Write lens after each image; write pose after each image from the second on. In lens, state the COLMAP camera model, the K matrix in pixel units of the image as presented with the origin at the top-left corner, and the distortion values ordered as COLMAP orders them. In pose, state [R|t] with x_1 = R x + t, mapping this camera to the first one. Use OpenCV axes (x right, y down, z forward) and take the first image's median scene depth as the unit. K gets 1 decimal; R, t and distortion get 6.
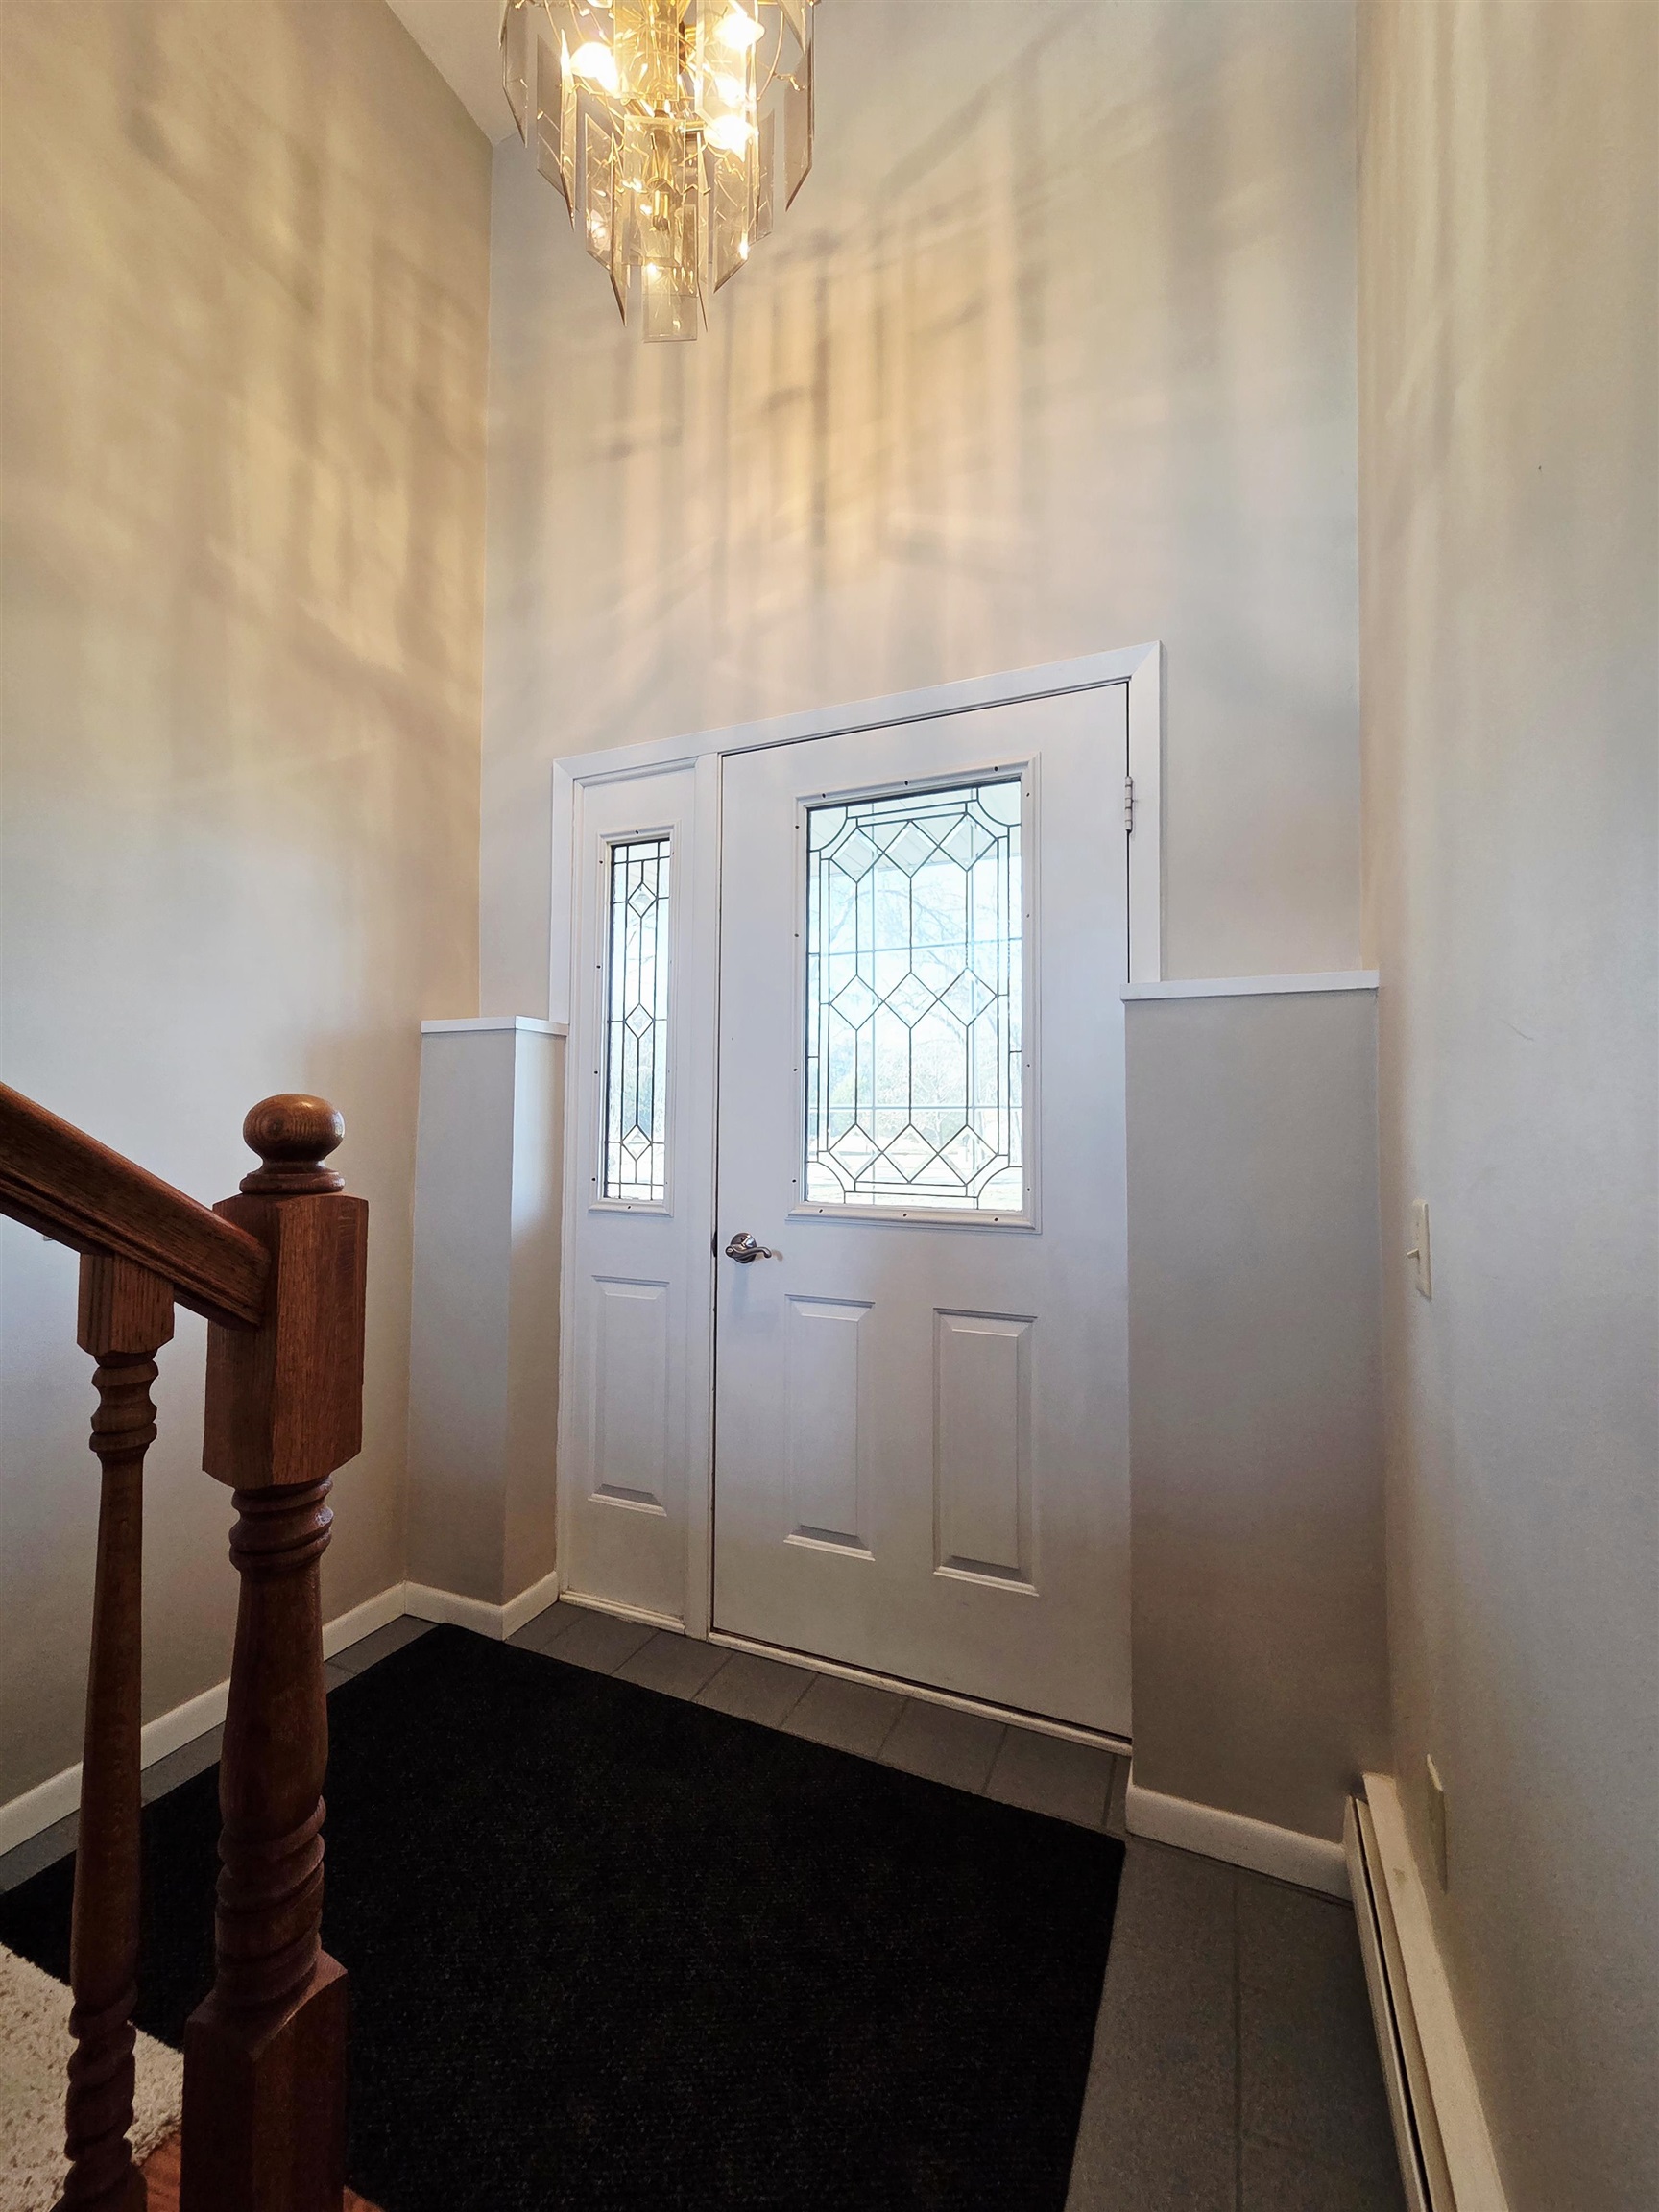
lens RADIAL K [[905.5, 0, 830.9], [0, 905.5, 1085.3], [0, 0, 1]] dist [0.004497, -0.000370]
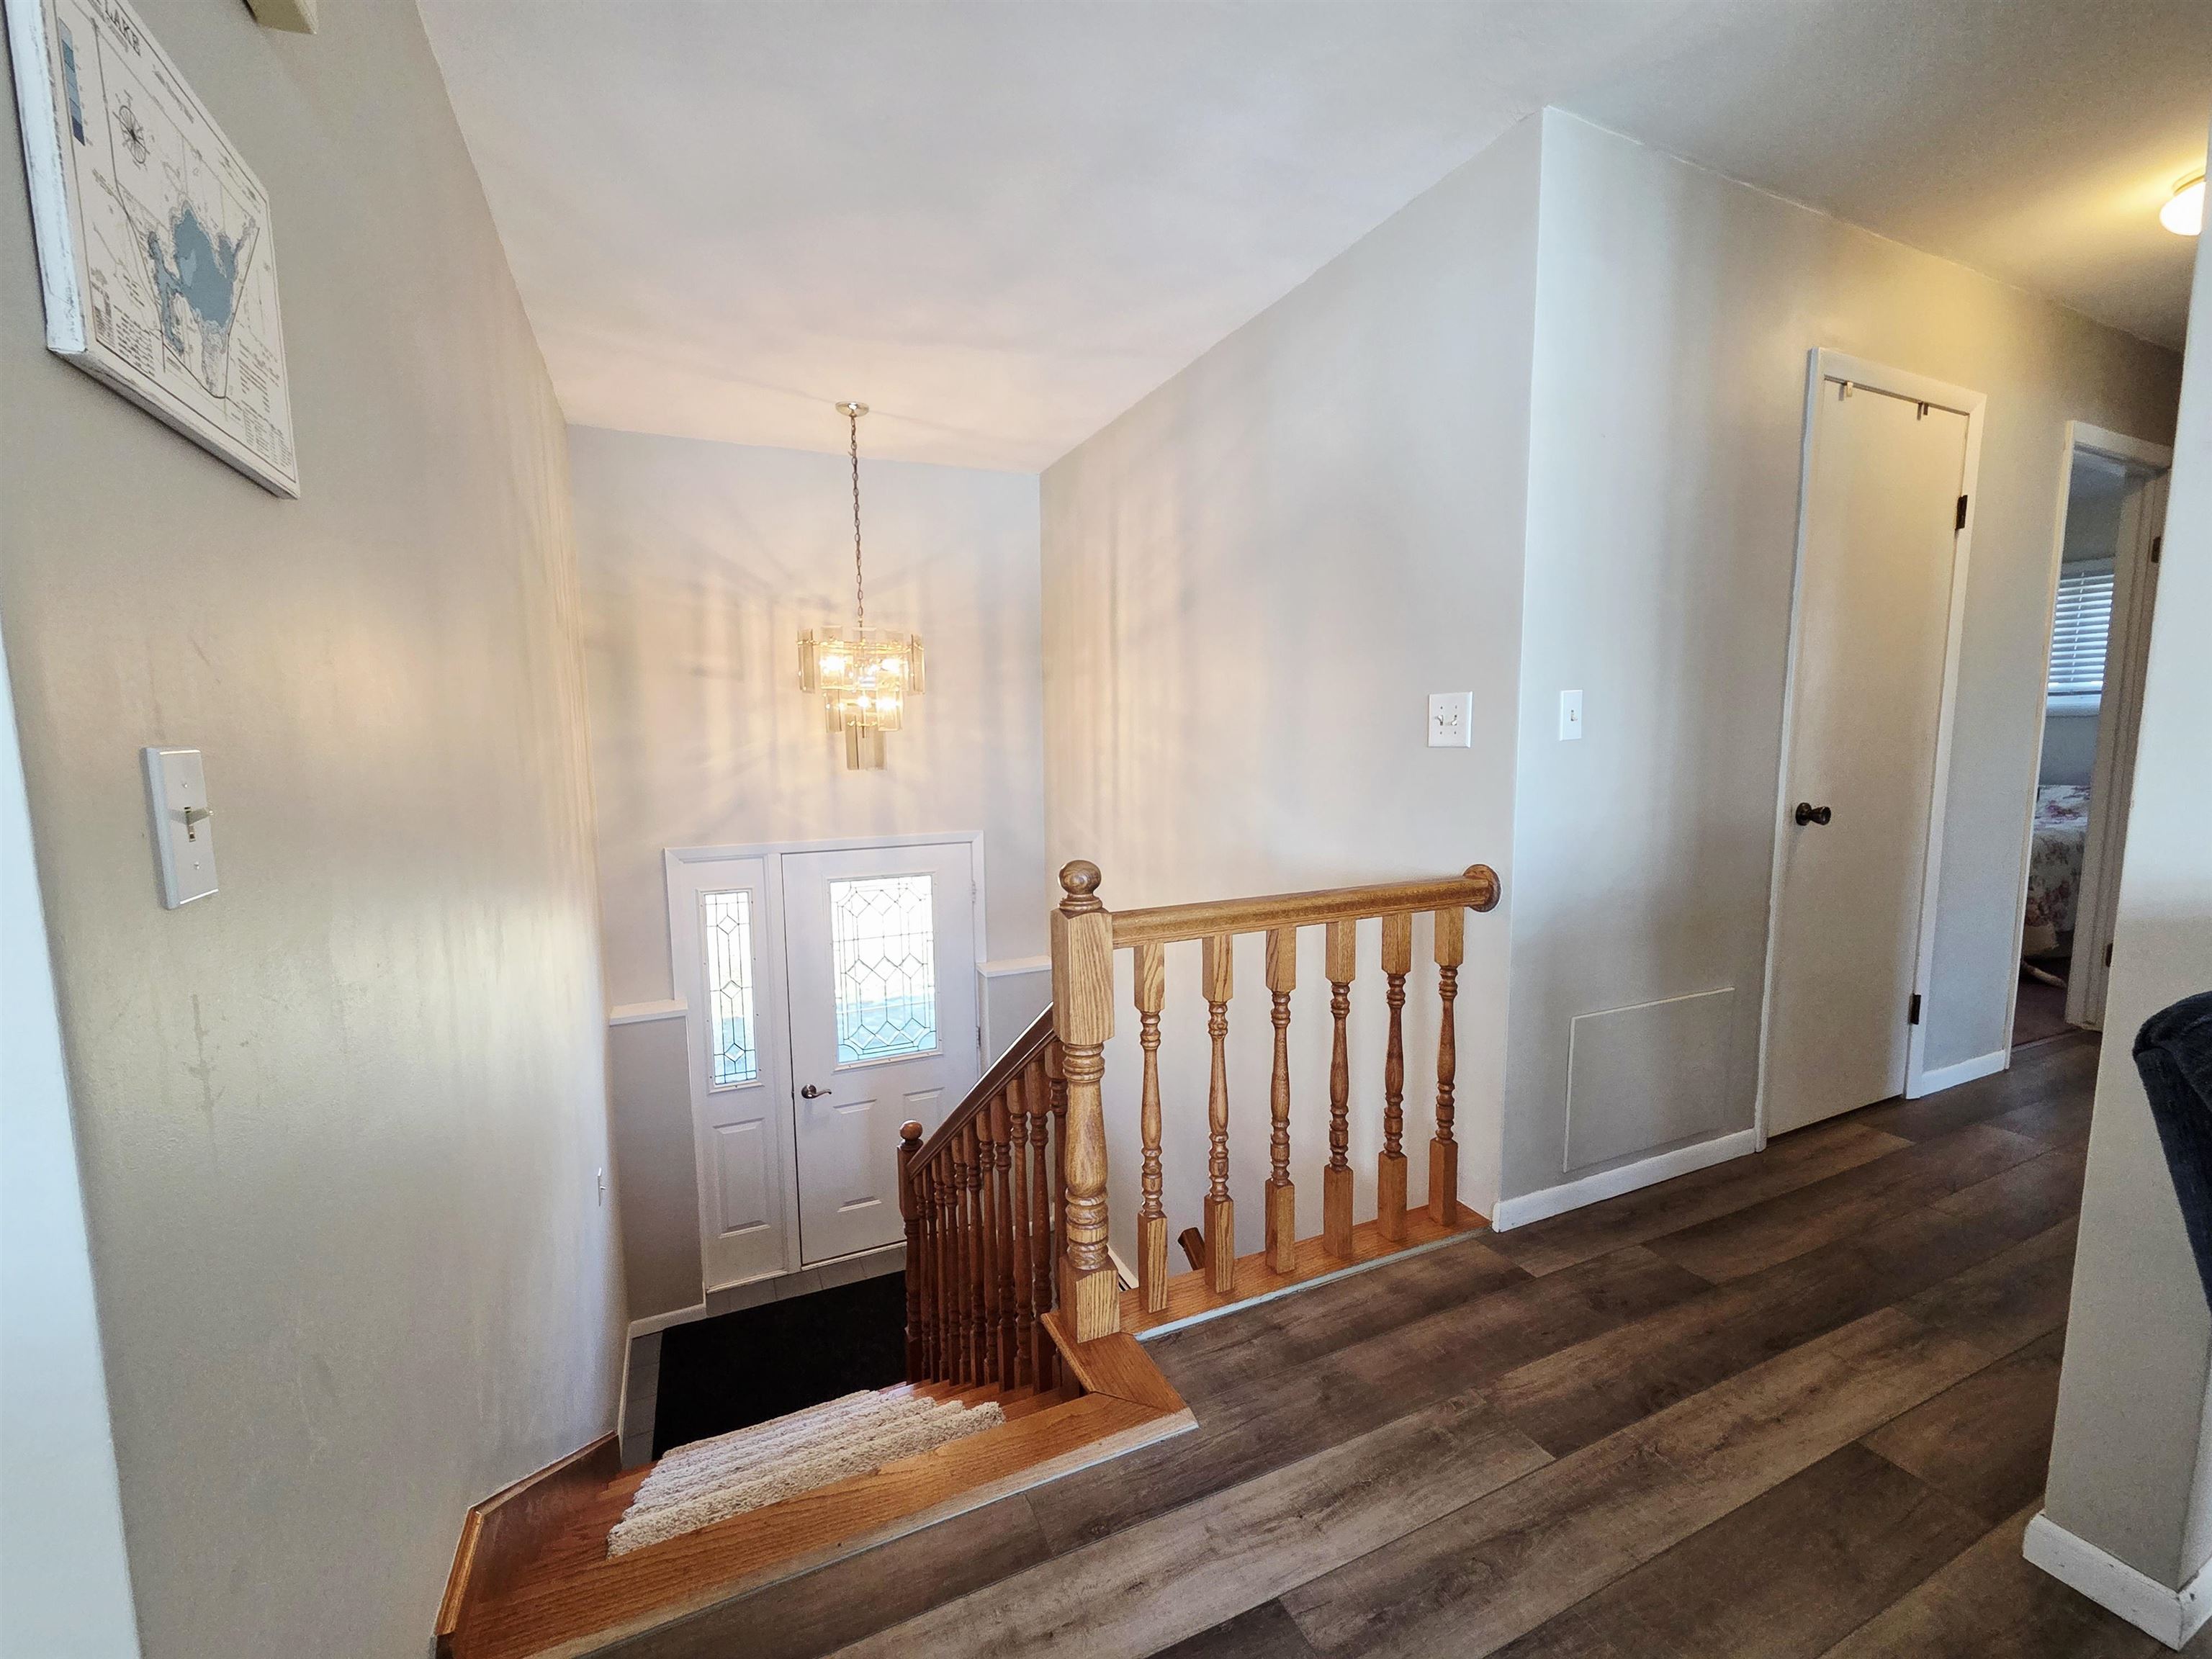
lens RADIAL K [[905.5, 0, 1108.1], [0, 905.5, 843.1], [0, 0, 1]] dist [0.004497, -0.000370]
pose [[0.657187, -0.090195, 0.748312, -1.139924], [-0.014177, 0.991160, 0.131916, -0.667186], [-0.753595, -0.097302, 0.650098, -0.822554]]
